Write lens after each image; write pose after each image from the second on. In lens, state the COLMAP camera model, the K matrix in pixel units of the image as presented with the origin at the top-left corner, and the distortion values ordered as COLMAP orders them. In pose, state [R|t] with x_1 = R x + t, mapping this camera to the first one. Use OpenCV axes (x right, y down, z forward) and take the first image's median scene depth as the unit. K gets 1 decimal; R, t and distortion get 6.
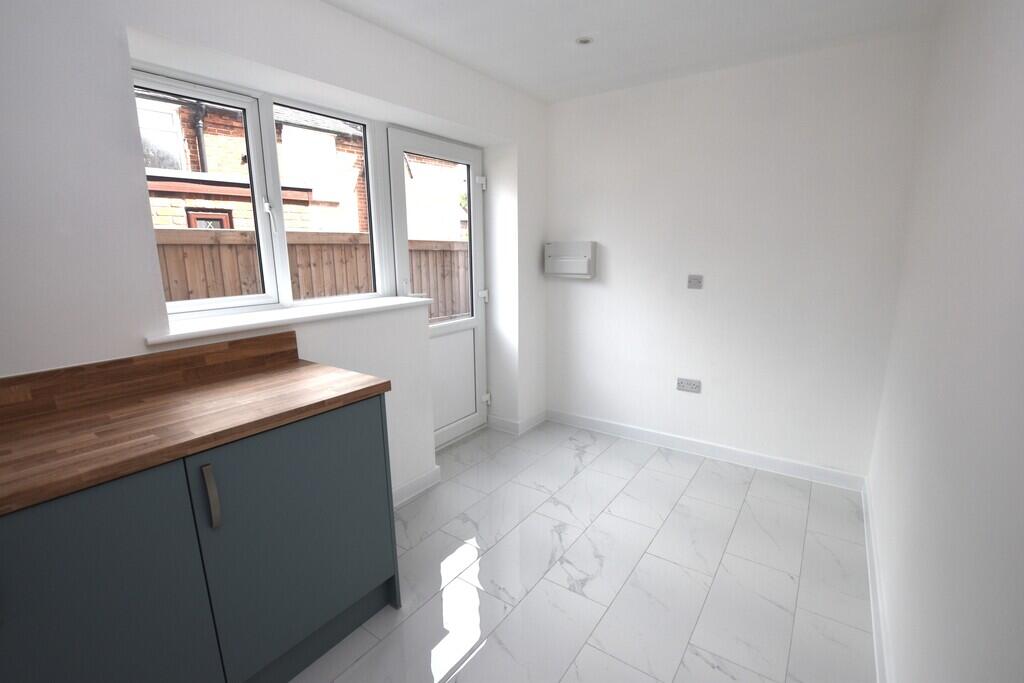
lens RADIAL K [[453.9, 0, 508.0], [0, 453.9, 341.1], [0, 0, 1]] dist [-0.045790, -0.000822]
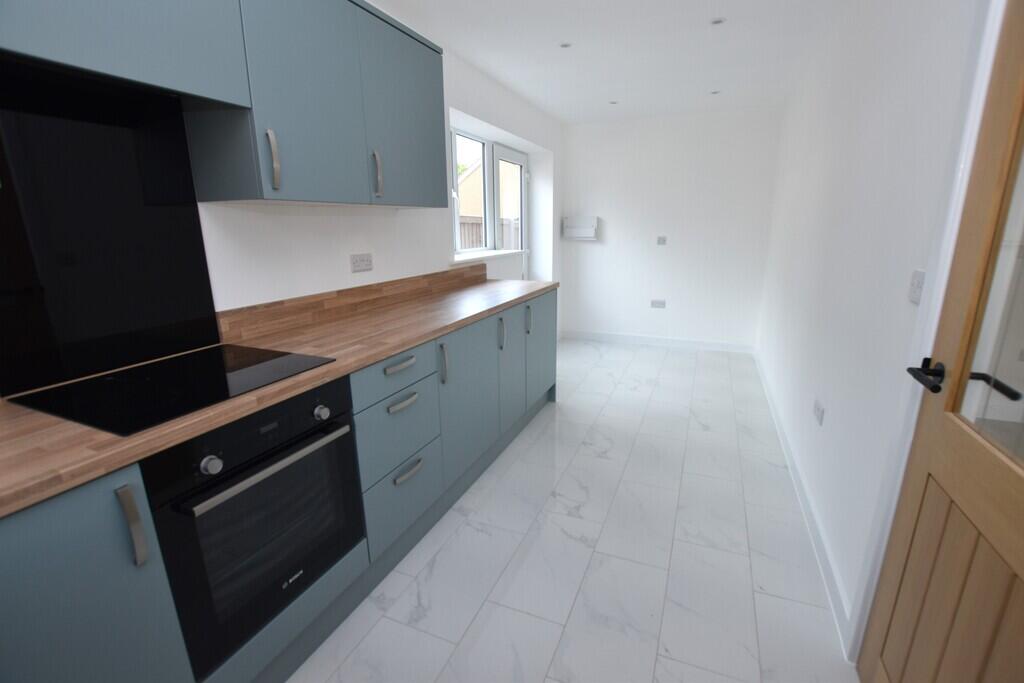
lens RADIAL K [[453.9, 0, 515.3], [0, 453.9, 340.4], [0, 0, 1]] dist [-0.045790, -0.000822]
pose [[0.974663, -0.056138, 0.216518, -0.482901], [0.046737, 0.997739, 0.048301, 0.128623], [-0.218740, -0.036958, 0.975083, -0.519745]]
